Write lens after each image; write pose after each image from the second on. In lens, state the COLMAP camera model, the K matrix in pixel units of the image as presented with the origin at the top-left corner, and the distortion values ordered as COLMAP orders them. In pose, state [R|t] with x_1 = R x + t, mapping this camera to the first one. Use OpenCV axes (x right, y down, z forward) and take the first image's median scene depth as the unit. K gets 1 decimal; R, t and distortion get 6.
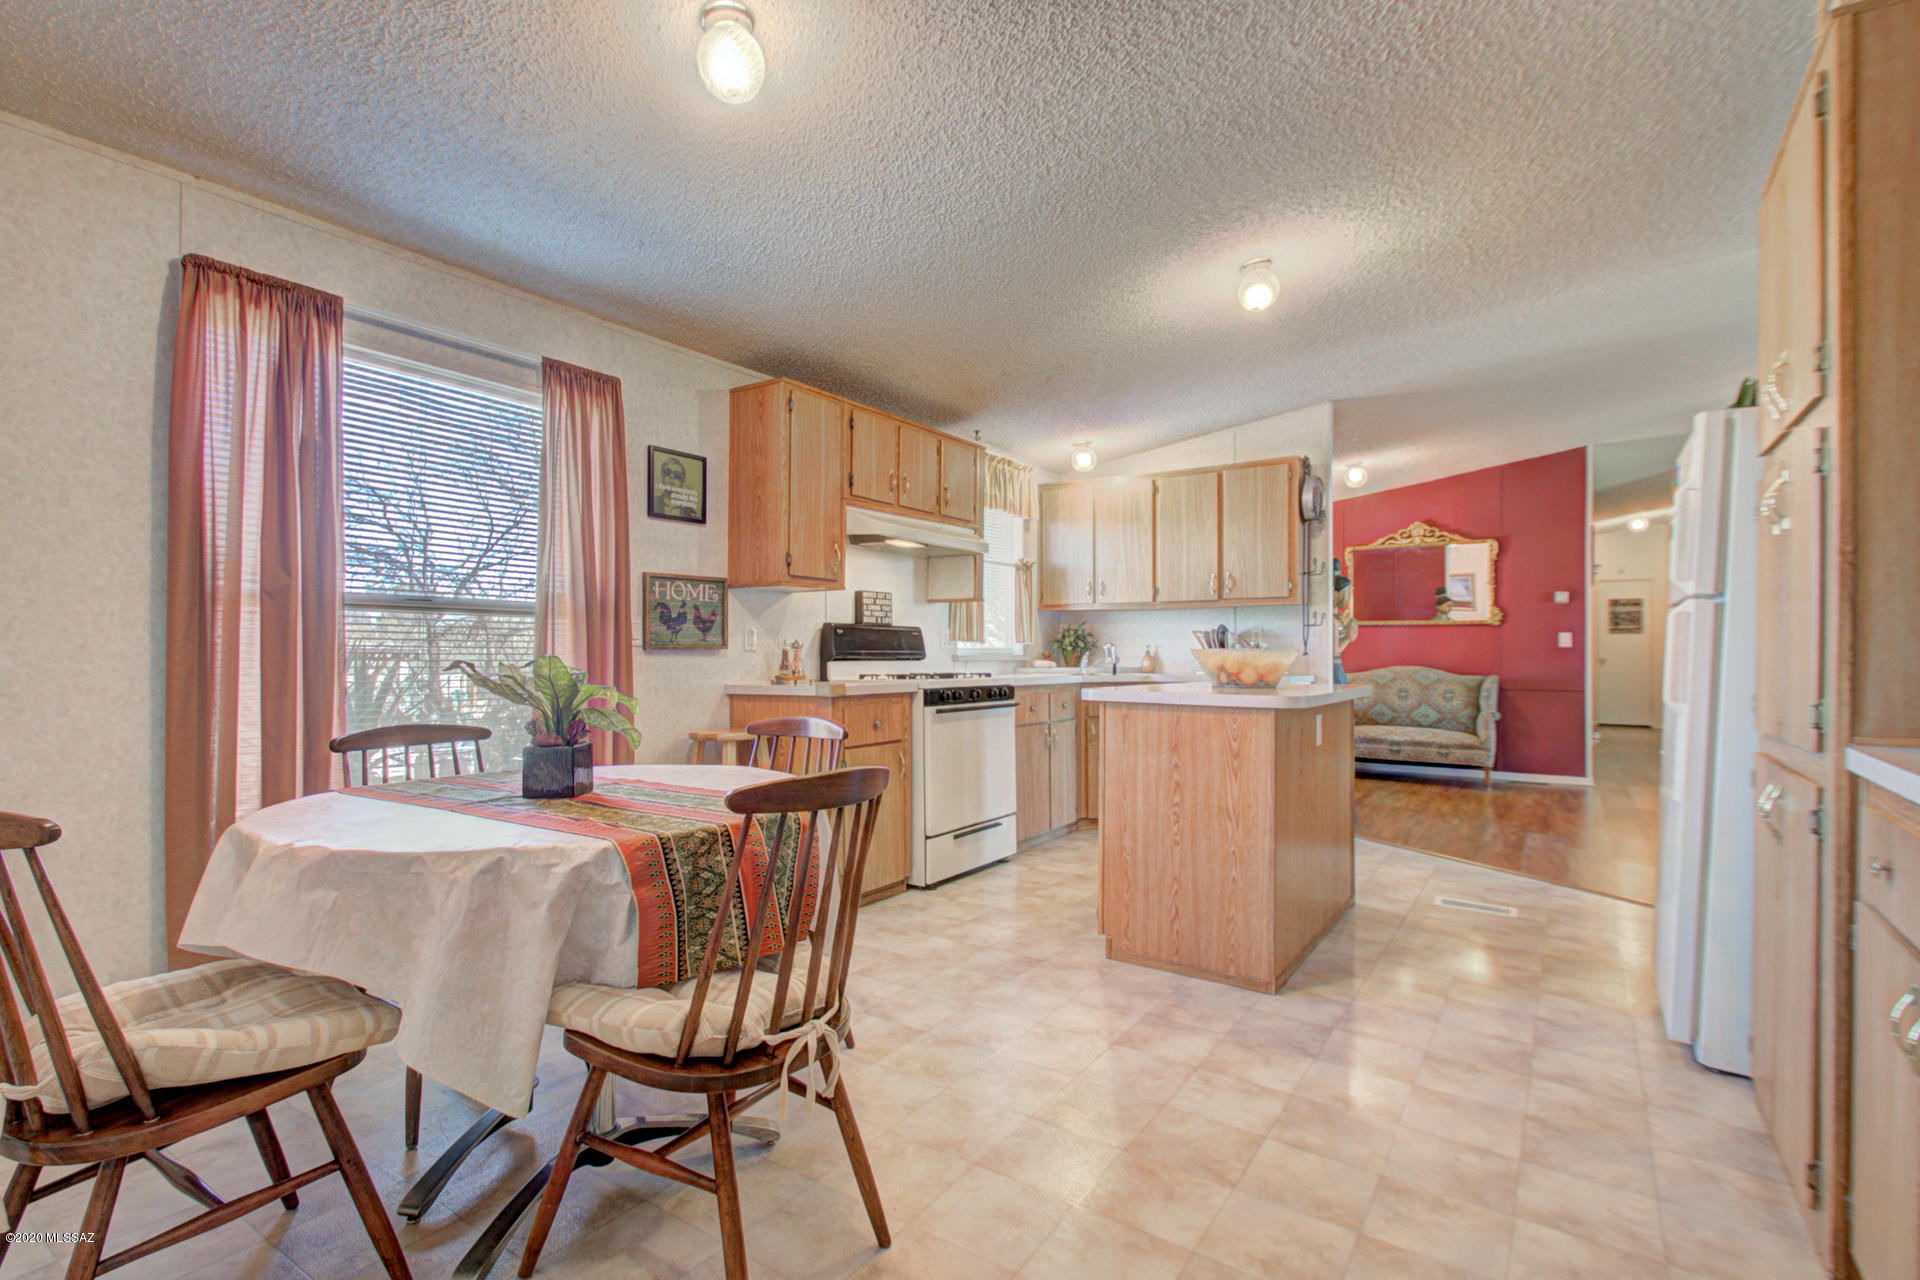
lens RADIAL K [[897.9, 0, 950.6], [0, 897.9, 649.2], [0, 0, 1]] dist [0.001934, 0.000019]
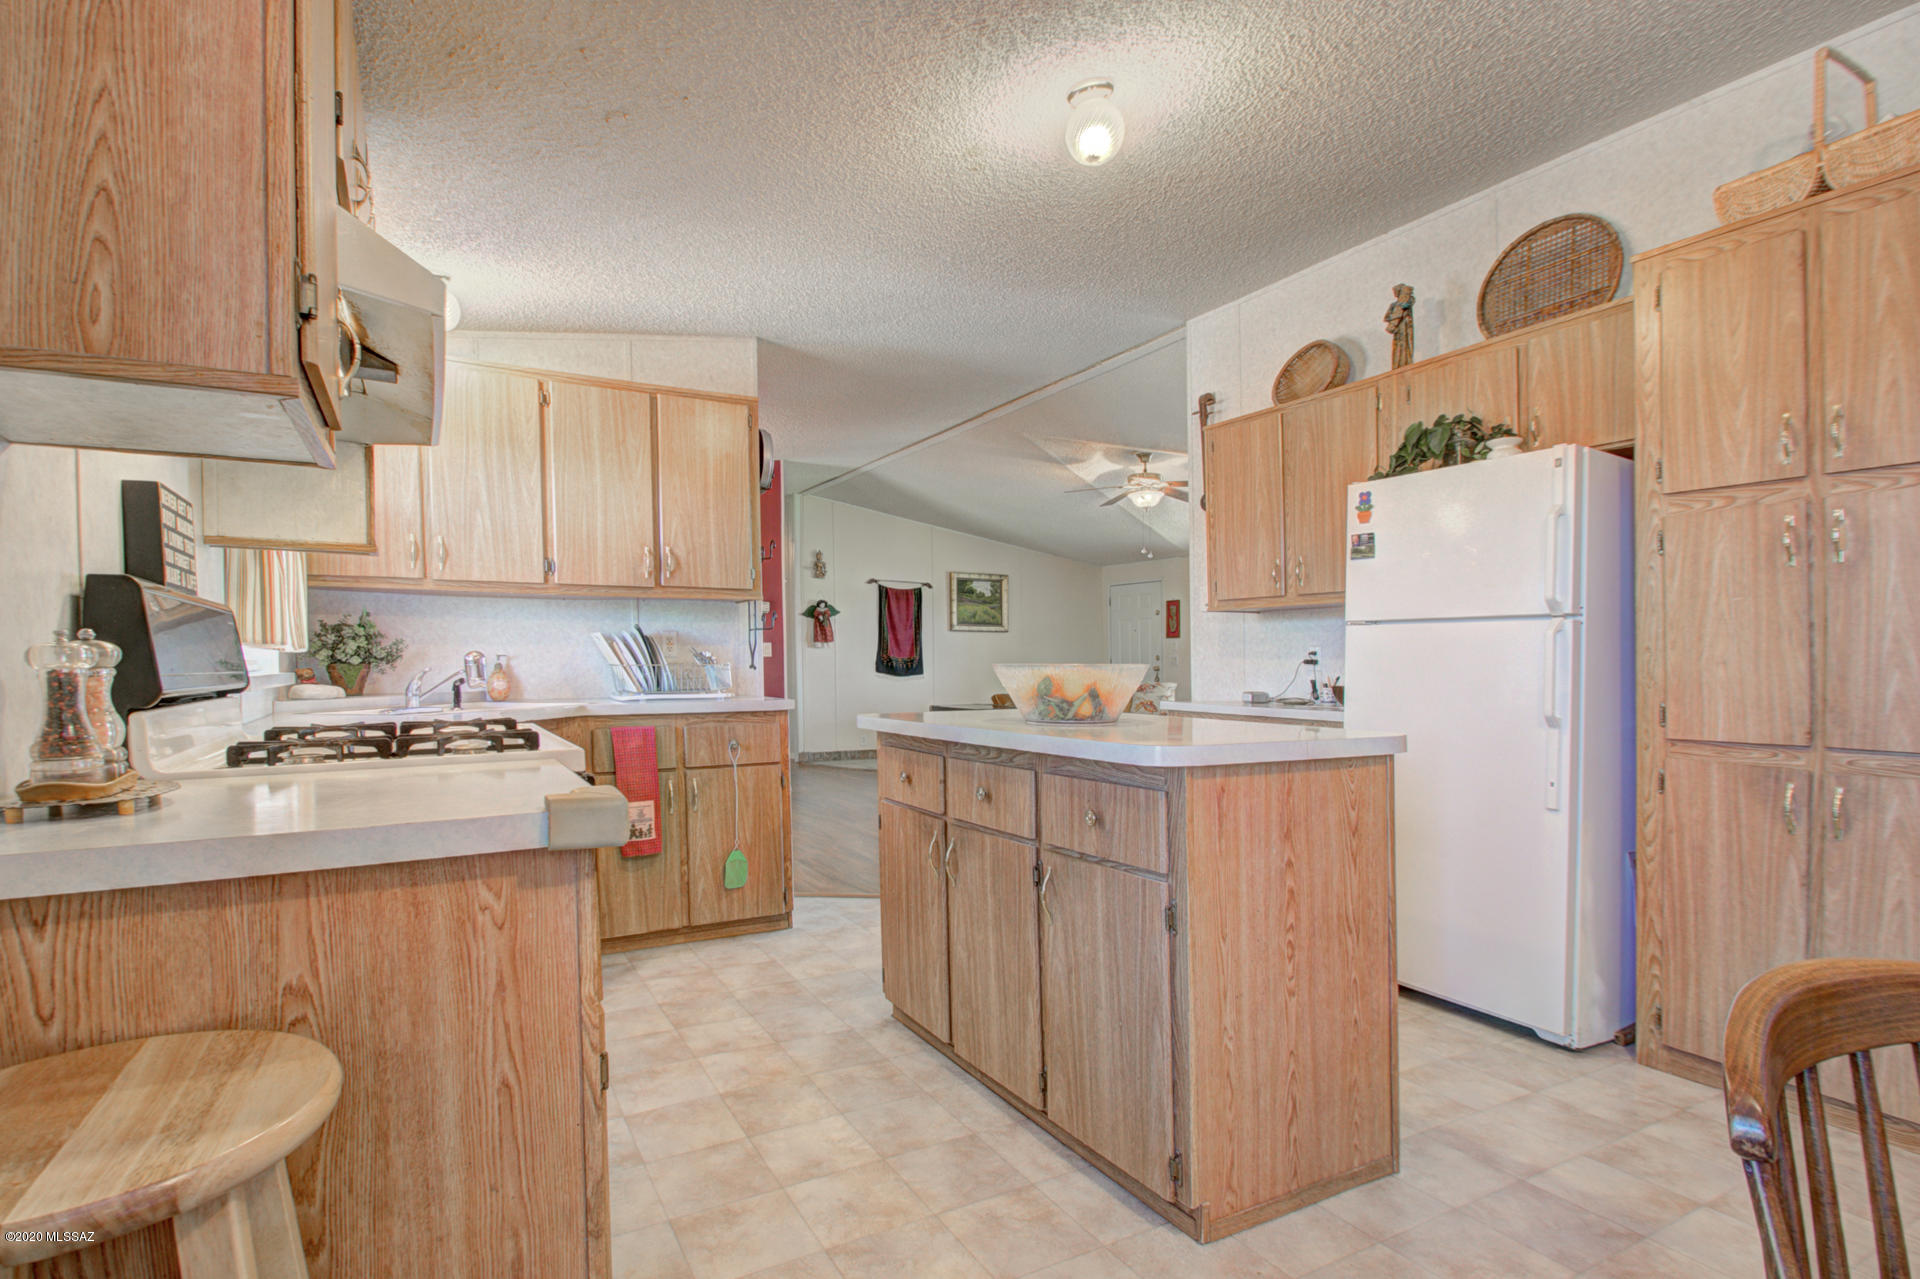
lens RADIAL K [[954.2, 0, 915.2], [0, 954.2, 645.7], [0, 0, 1]] dist [-0.003013, -0.001308]
pose [[0.464305, 0.007638, 0.885643, -0.421876], [0.000807, 0.999959, -0.009047, -0.009670], [-0.885675, 0.004915, 0.464279, 0.908213]]
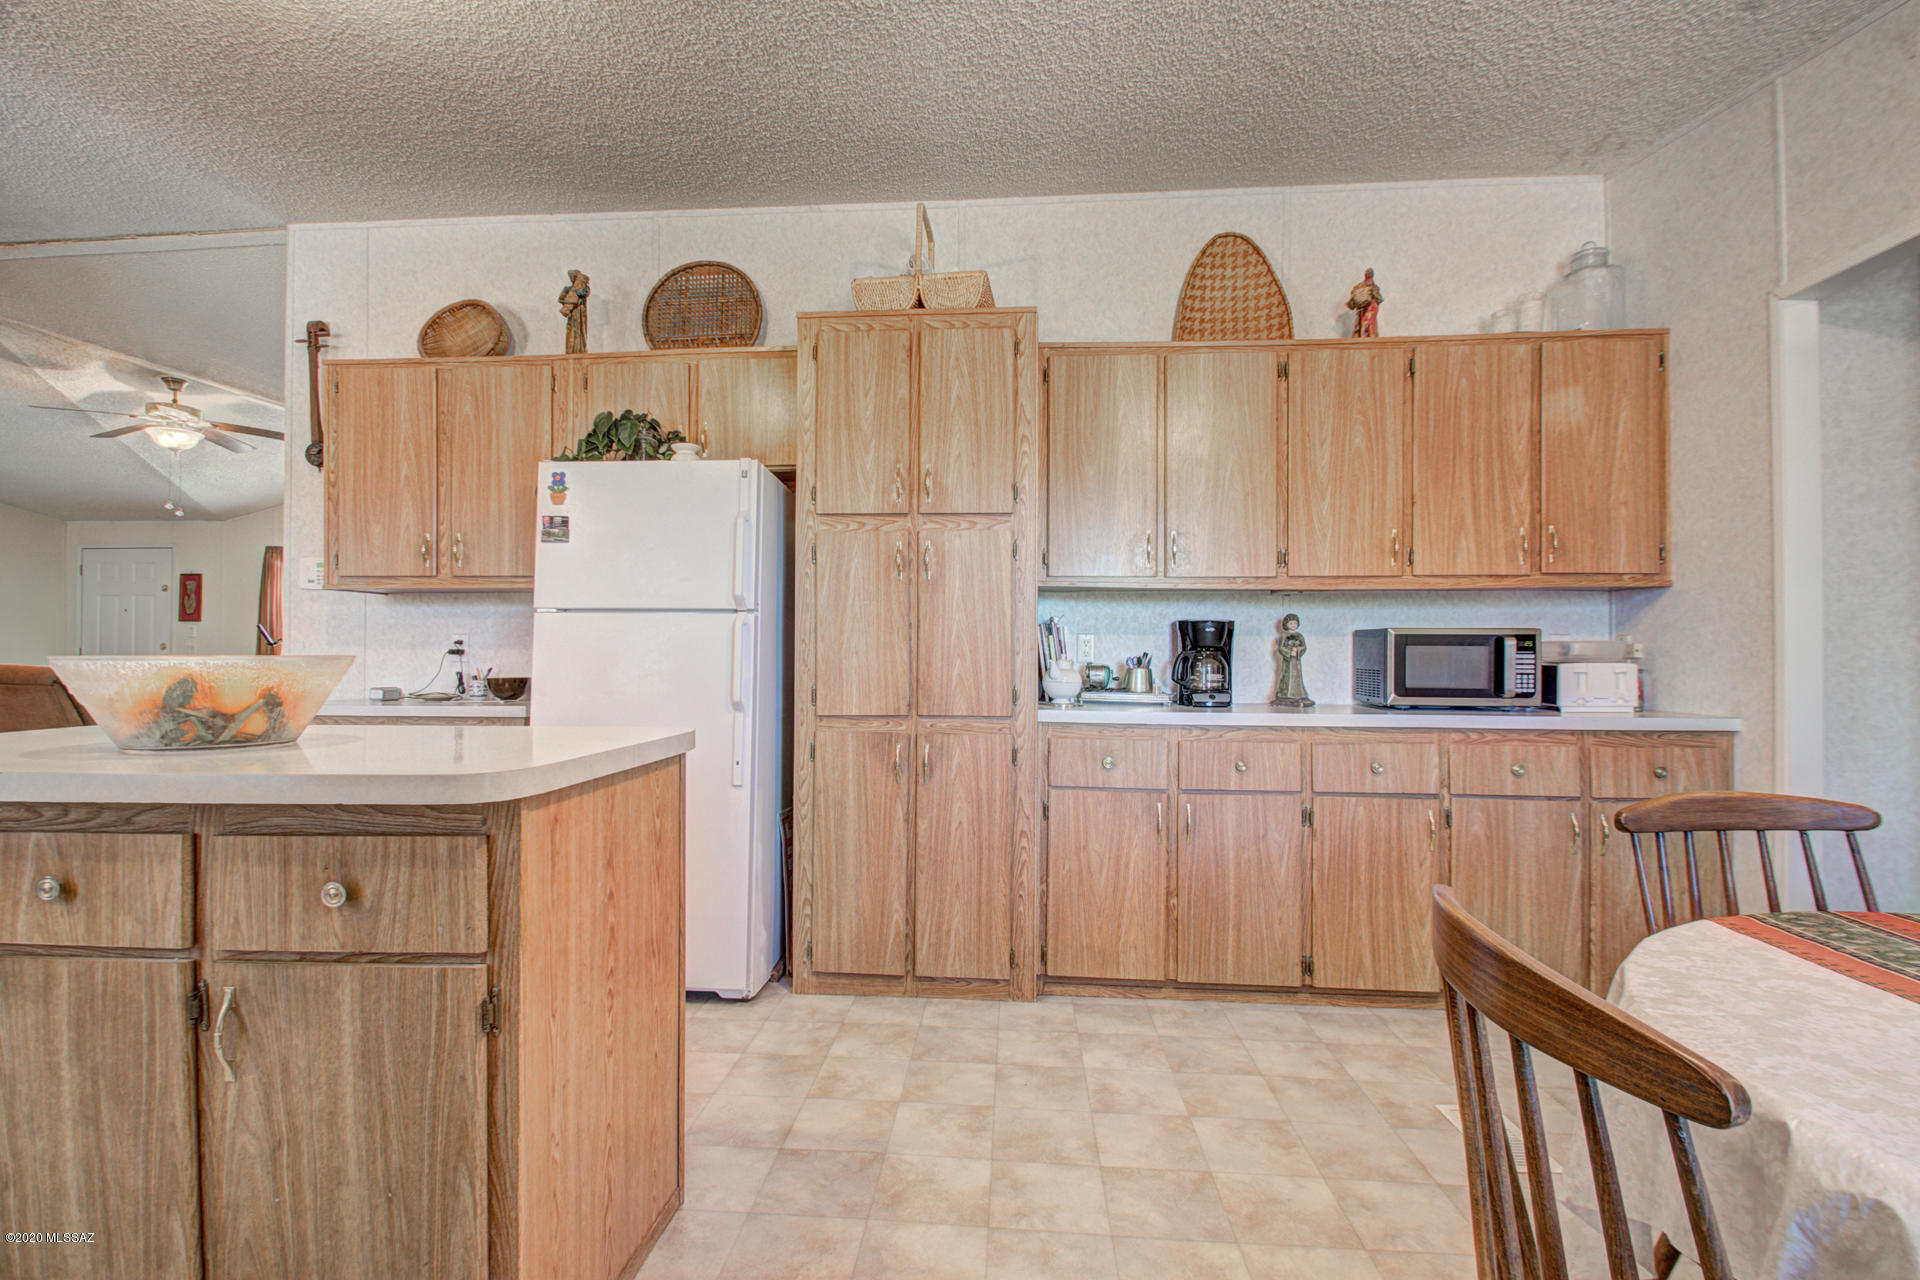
lens RADIAL K [[895.3, 0, 958.8], [0, 895.3, 620.8], [0, 0, 1]] dist [0.010298, -0.013055]
pose [[-0.507066, 0.021995, 0.861626, -0.272988], [-0.006246, 0.999554, -0.029192, -0.008716], [-0.861884, -0.020184, -0.506703, 1.069060]]
